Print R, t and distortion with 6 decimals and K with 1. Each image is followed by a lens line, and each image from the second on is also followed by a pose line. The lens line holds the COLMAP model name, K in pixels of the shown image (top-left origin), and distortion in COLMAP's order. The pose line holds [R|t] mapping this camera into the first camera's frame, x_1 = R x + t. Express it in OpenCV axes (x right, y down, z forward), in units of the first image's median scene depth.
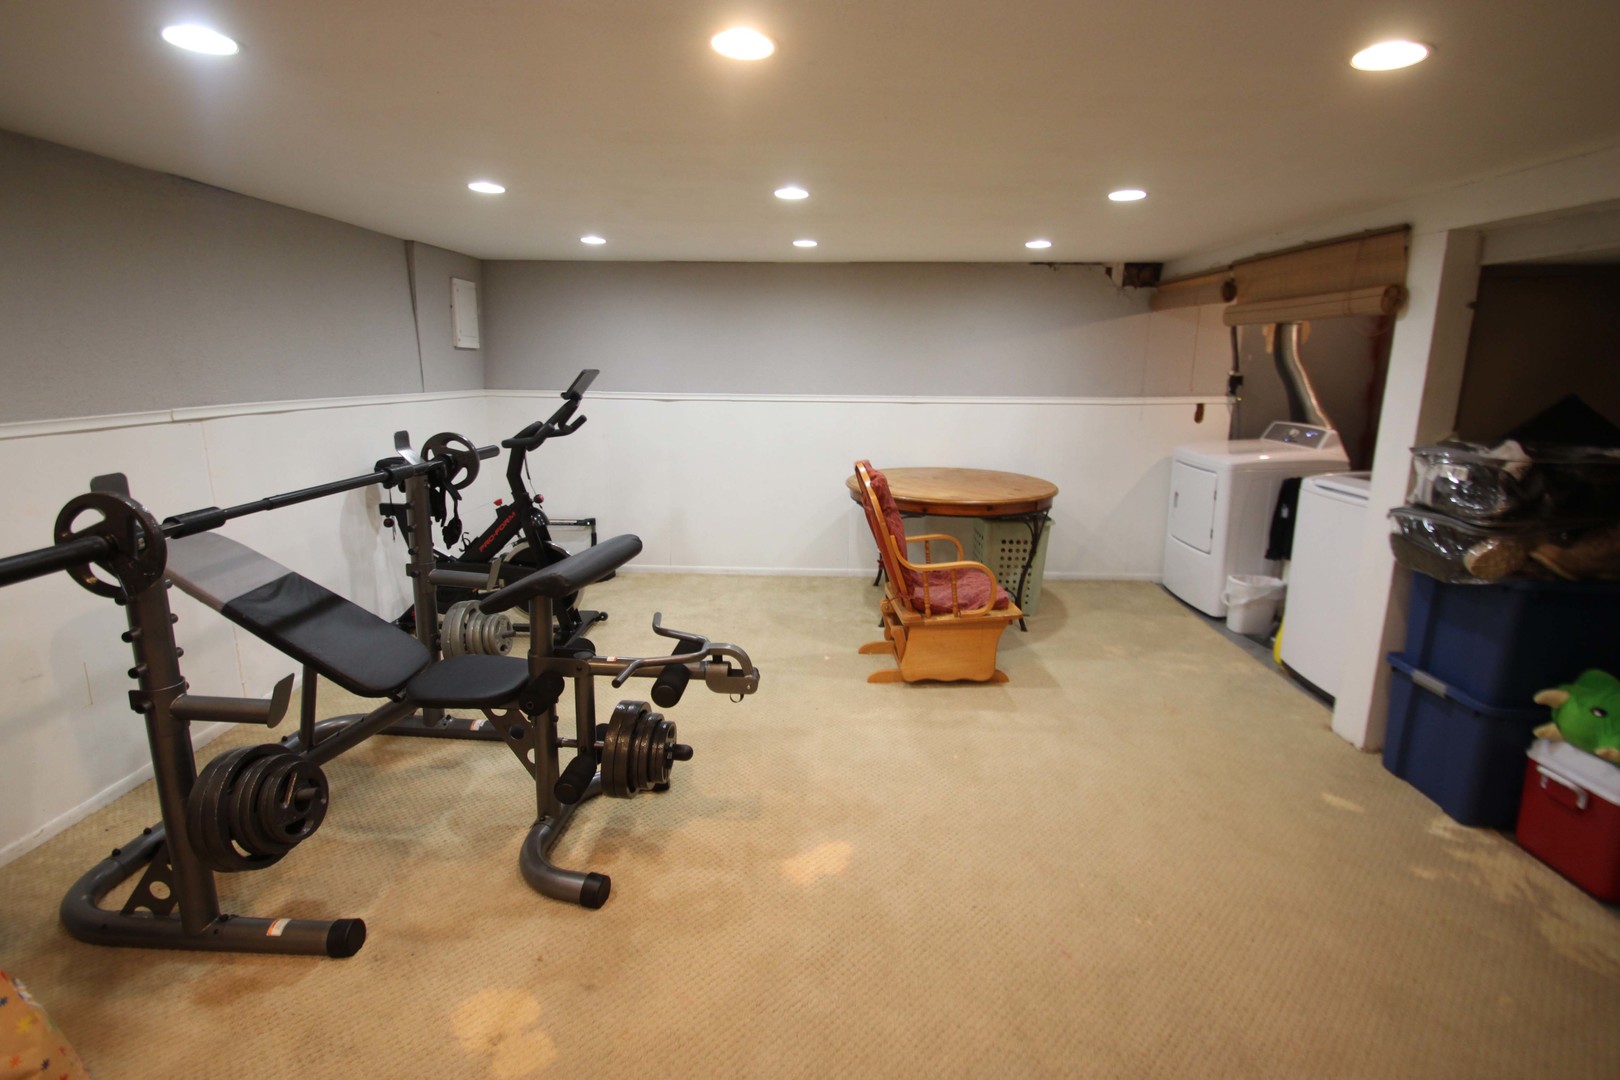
lens RADIAL K [[752.2, 0, 807.3], [0, 752.2, 533.3], [0, 0, 1]] dist [-0.004094, -0.002973]
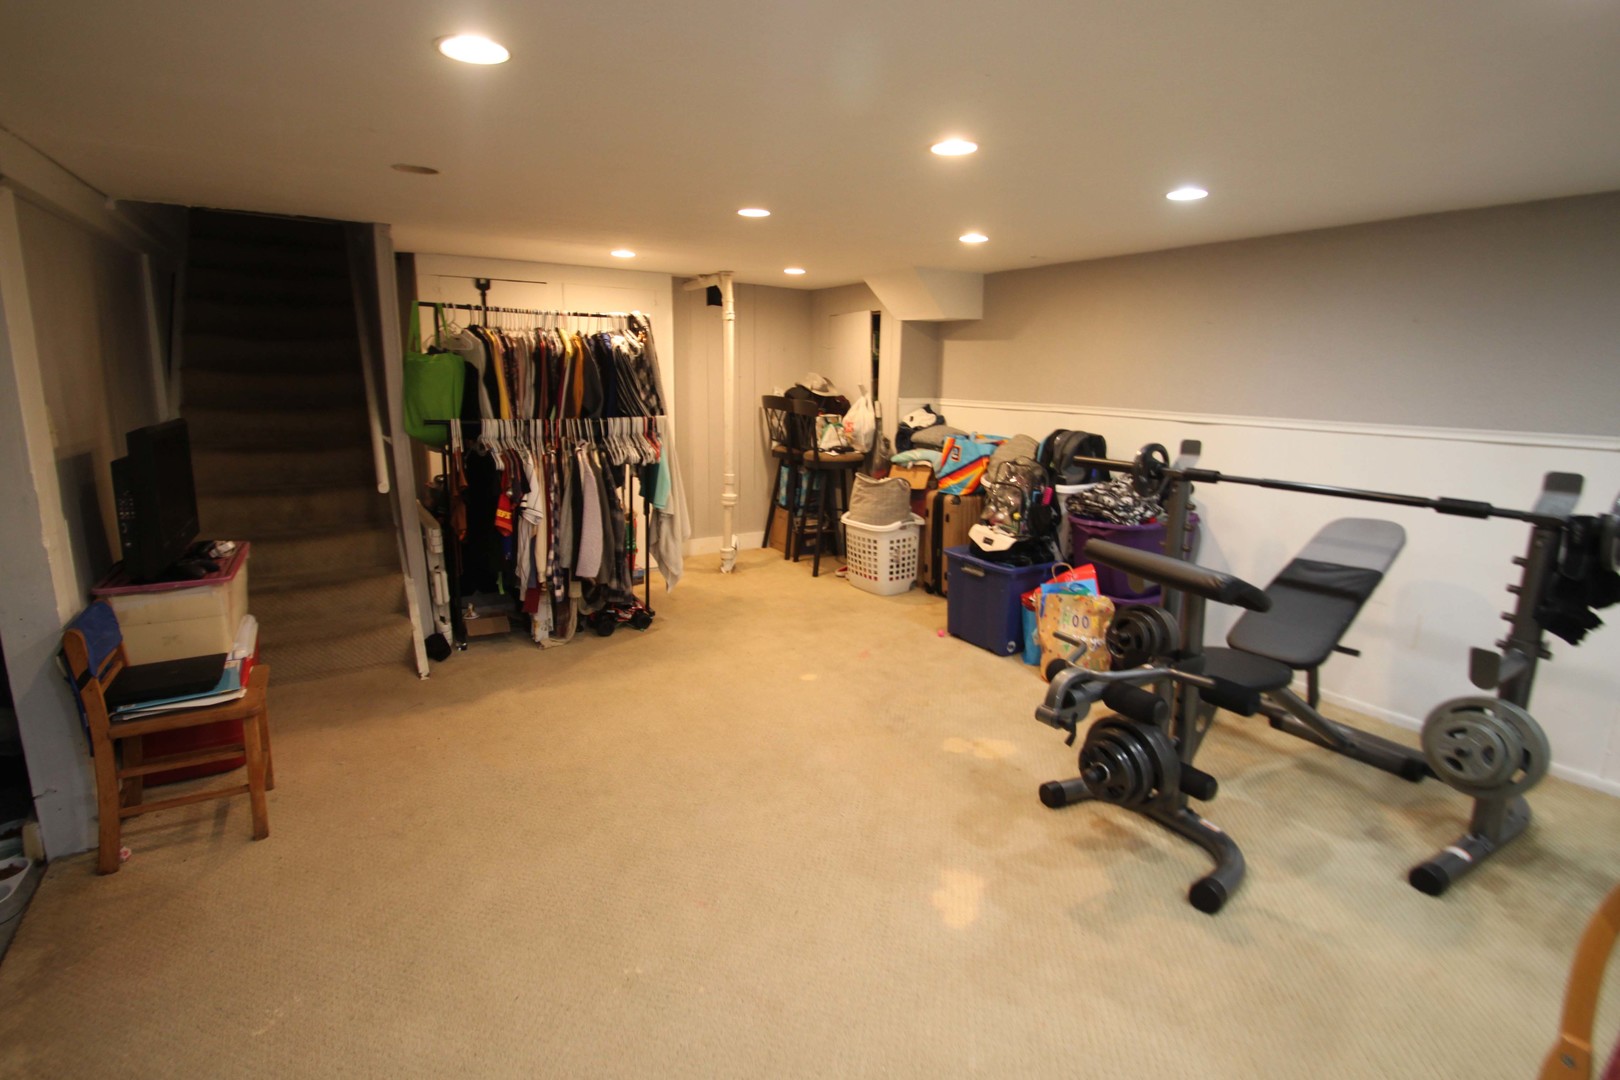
lens RADIAL K [[752.2, 0, 808.1], [0, 752.2, 534.2], [0, 0, 1]] dist [-0.004094, -0.002973]
pose [[-0.827732, 0.095749, -0.552895, 0.625035], [-0.141700, 0.917731, 0.371068, -0.293161], [0.542938, 0.385490, -0.746067, 1.368911]]
